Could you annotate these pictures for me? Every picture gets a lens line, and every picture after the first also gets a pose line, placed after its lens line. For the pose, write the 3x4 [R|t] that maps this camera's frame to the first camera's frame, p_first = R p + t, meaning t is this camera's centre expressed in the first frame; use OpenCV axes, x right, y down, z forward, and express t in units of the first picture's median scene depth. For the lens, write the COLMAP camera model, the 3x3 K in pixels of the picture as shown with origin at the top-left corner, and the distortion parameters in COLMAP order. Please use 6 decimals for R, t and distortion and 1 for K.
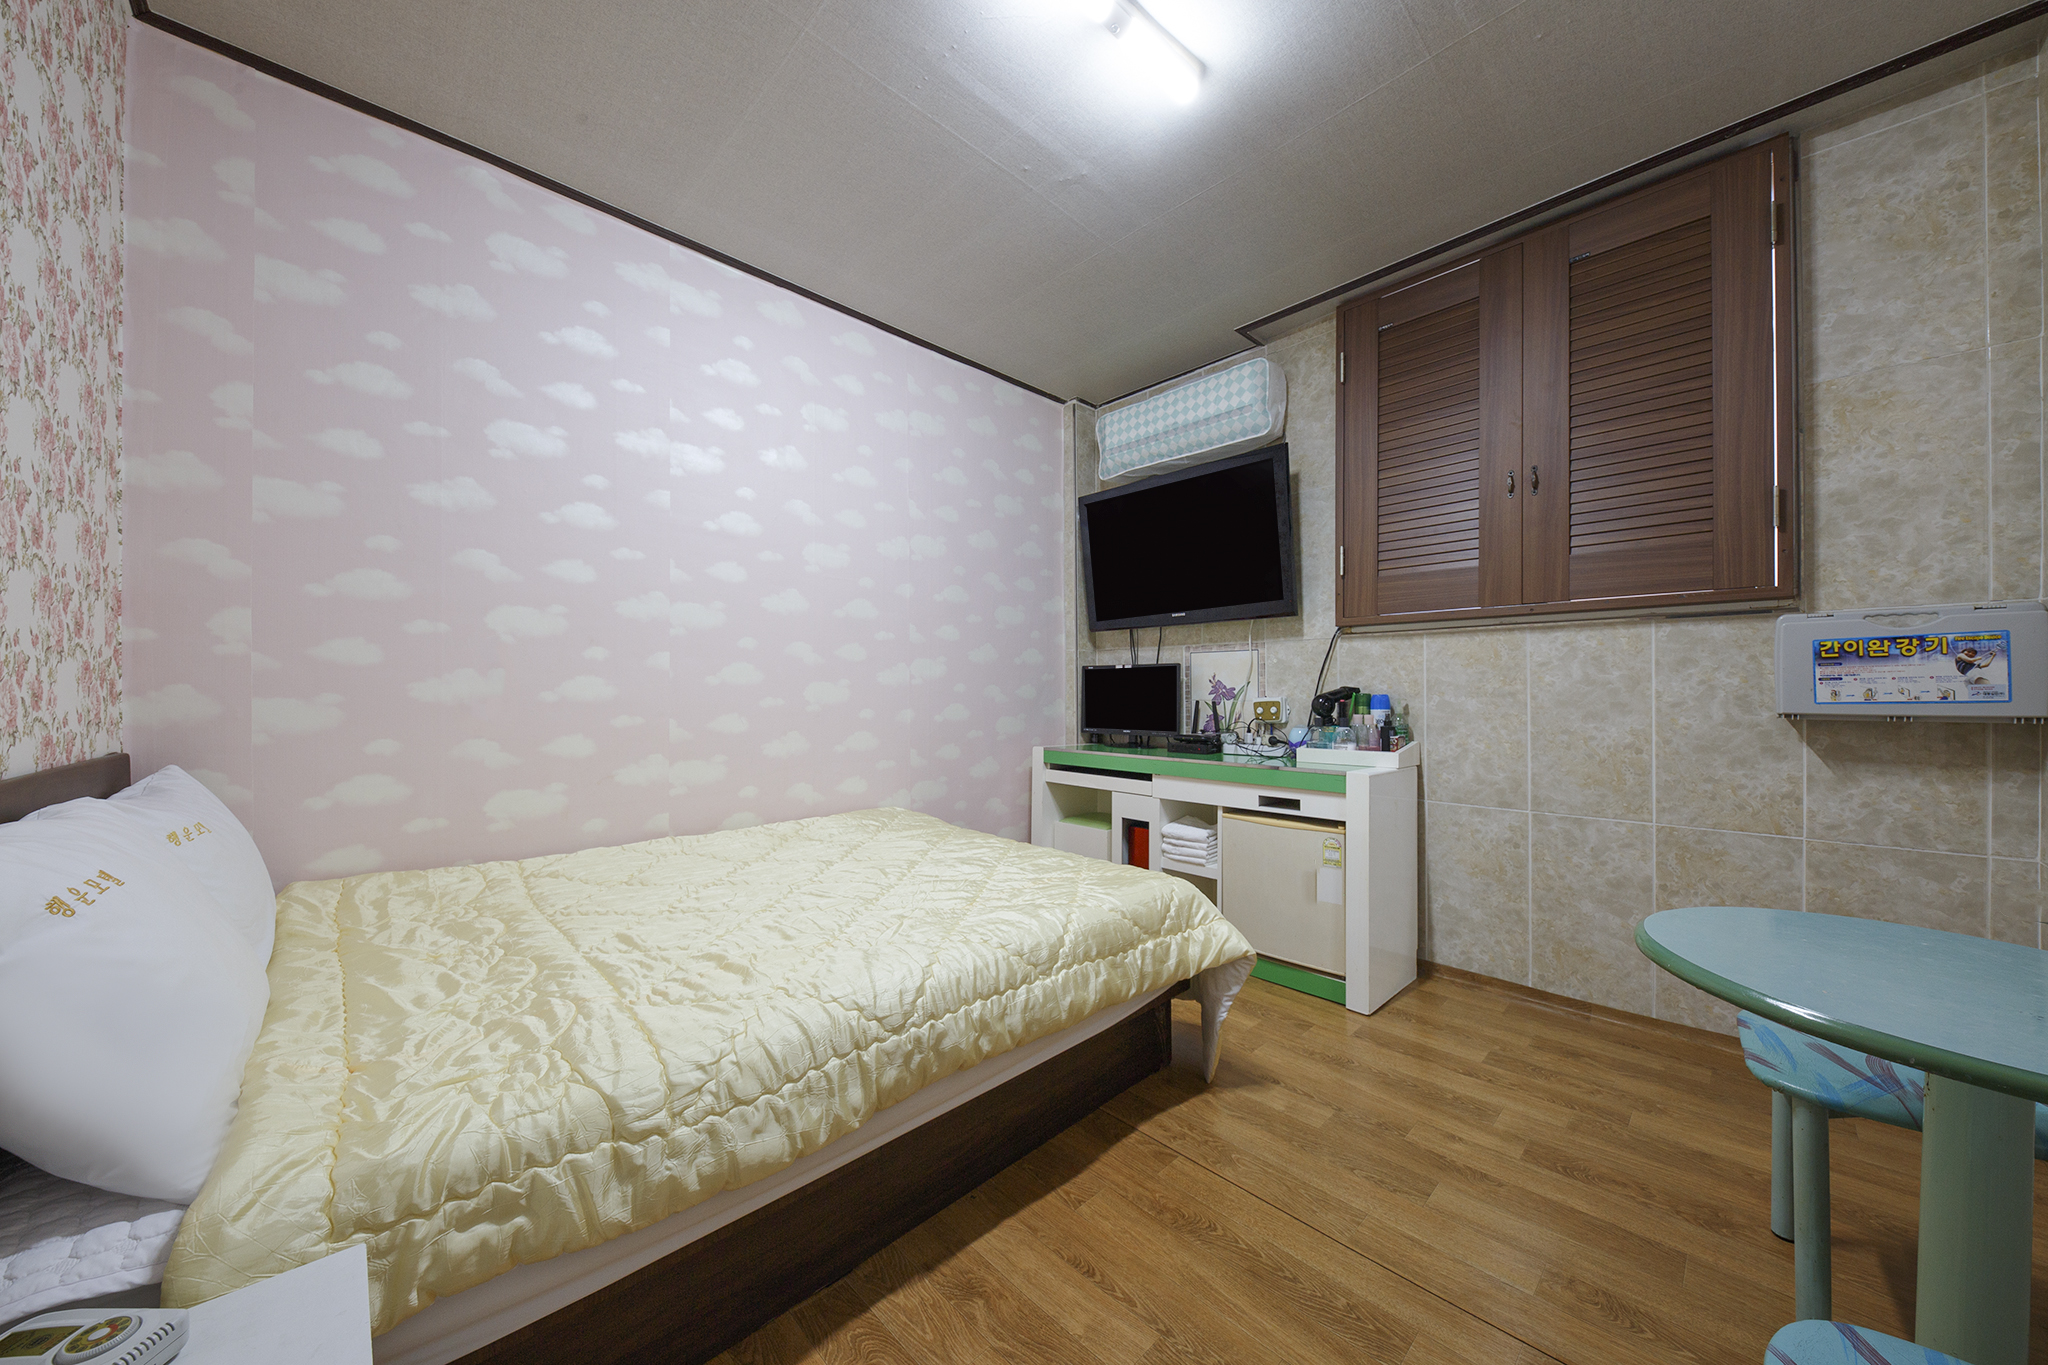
lens RADIAL K [[681.5, 0, 1040.8], [0, 681.5, 688.5], [0, 0, 1]] dist [0.000270, -0.000148]
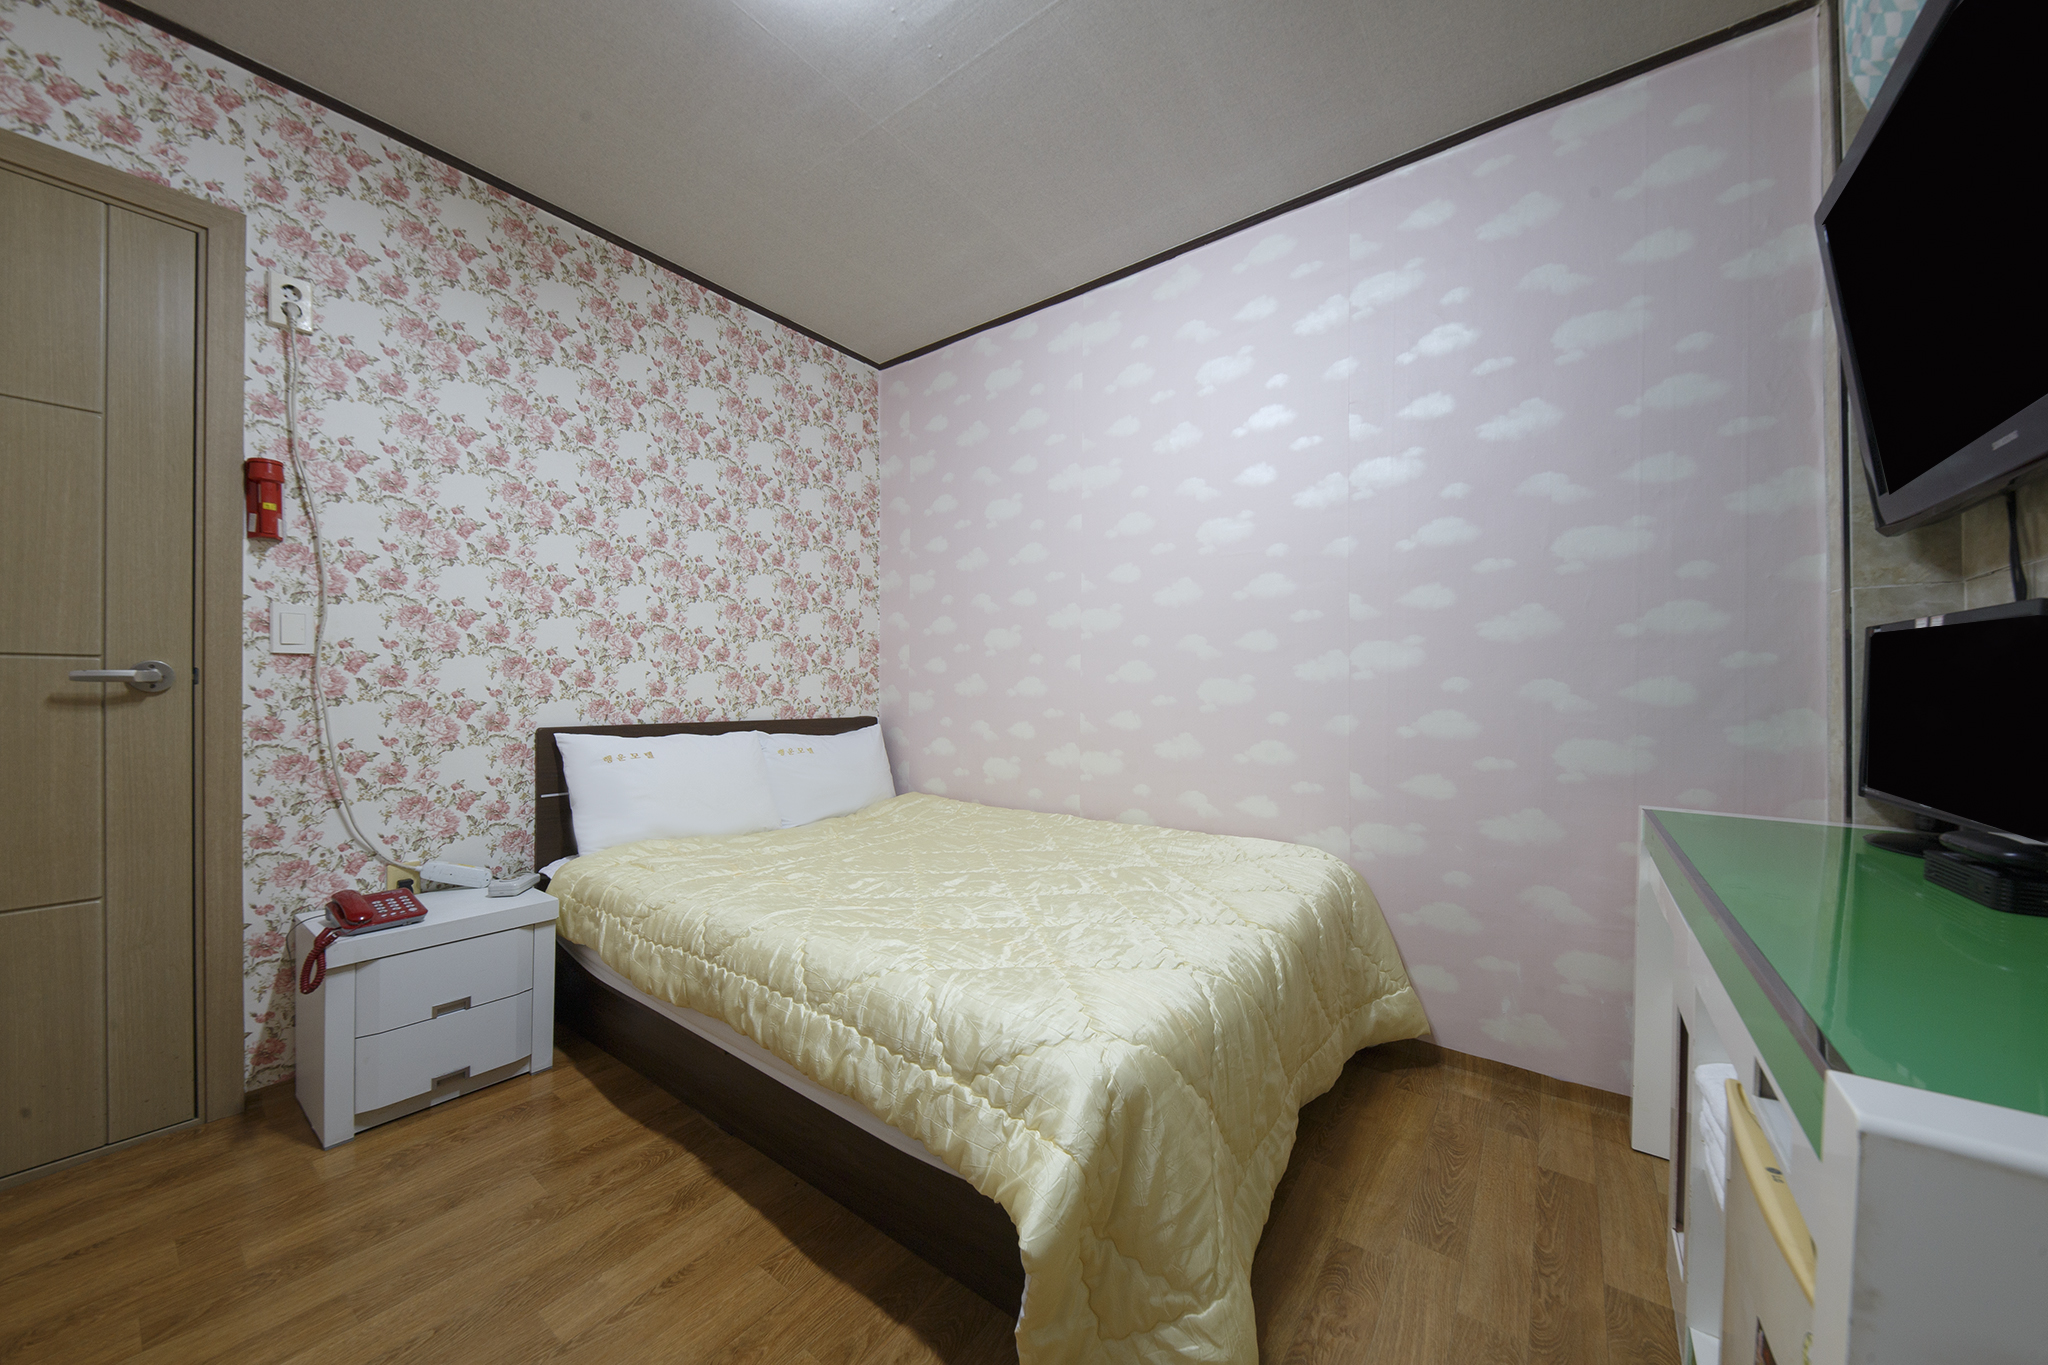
lens RADIAL K [[719.2, 0, 1024.0], [0, 719.2, 682.5], [0, 0, 1]] dist [0.024845, -0.010585]
pose [[0.150355, -0.004407, -0.988622, 0.589923], [0.003988, 0.999985, -0.003851, -0.002183], [0.988624, -0.003364, 0.150370, 0.668822]]
